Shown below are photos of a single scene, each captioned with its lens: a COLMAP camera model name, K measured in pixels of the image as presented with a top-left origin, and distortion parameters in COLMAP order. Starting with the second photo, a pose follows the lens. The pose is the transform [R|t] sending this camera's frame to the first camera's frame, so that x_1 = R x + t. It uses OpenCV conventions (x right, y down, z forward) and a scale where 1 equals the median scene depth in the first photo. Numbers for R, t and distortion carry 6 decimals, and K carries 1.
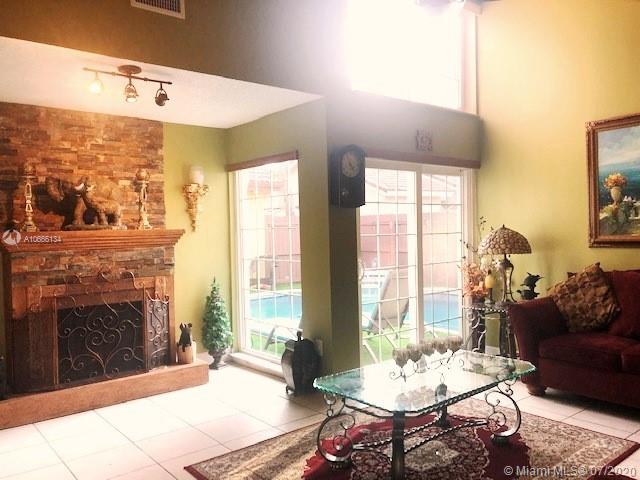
lens RADIAL K [[528.0, 0, 318.9], [0, 528.0, 242.5], [0, 0, 1]] dist [0.034068, -0.027314]
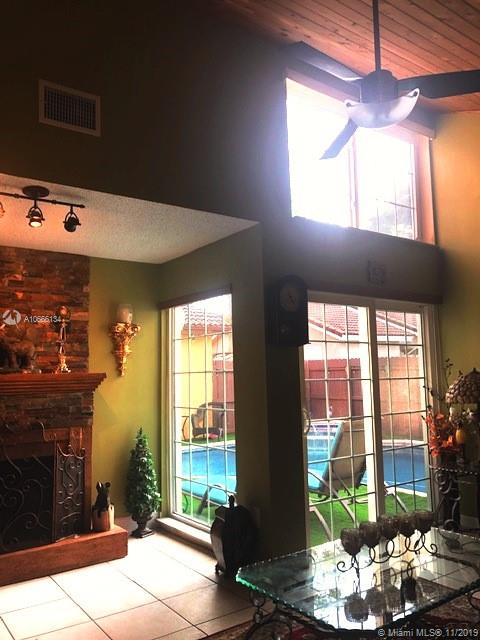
lens RADIAL K [[528.0, 0, 240.2], [0, 528.0, 318.2], [0, 0, 1]] dist [0.034068, -0.027314]
pose [[0.997843, -0.006340, -0.065342, 0.029764], [-0.002454, 0.991029, -0.133627, 0.001824], [0.065603, 0.133499, 0.988875, 0.124556]]
